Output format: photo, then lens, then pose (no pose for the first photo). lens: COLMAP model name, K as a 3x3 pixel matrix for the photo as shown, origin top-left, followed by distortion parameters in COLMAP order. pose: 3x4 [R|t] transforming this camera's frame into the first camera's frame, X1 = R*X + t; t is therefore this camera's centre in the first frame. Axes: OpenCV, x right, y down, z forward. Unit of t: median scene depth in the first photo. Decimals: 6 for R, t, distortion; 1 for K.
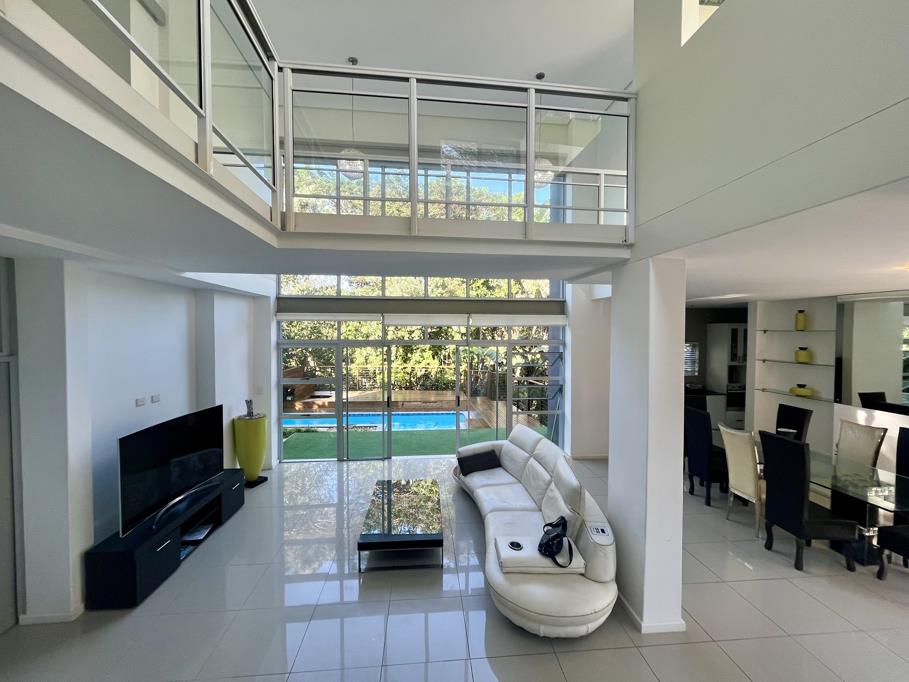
lens RADIAL K [[370.3, 0, 456.5], [0, 370.3, 339.8], [0, 0, 1]] dist [0.002495, 0.000161]
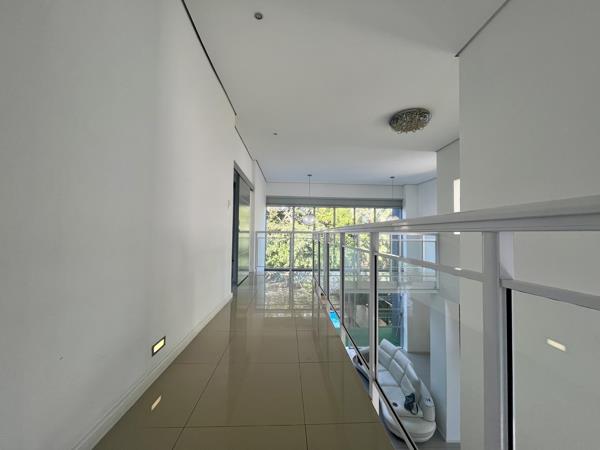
lens RADIAL K [[244.4, 0, 301.0], [0, 244.4, 225.2], [0, 0, 1]] dist [0.002495, 0.000161]
pose [[0.997959, 0.006981, -0.063476, -0.404018], [-0.011039, 0.997901, -0.063808, -0.592088], [0.062898, 0.064379, 0.995941, -0.847315]]
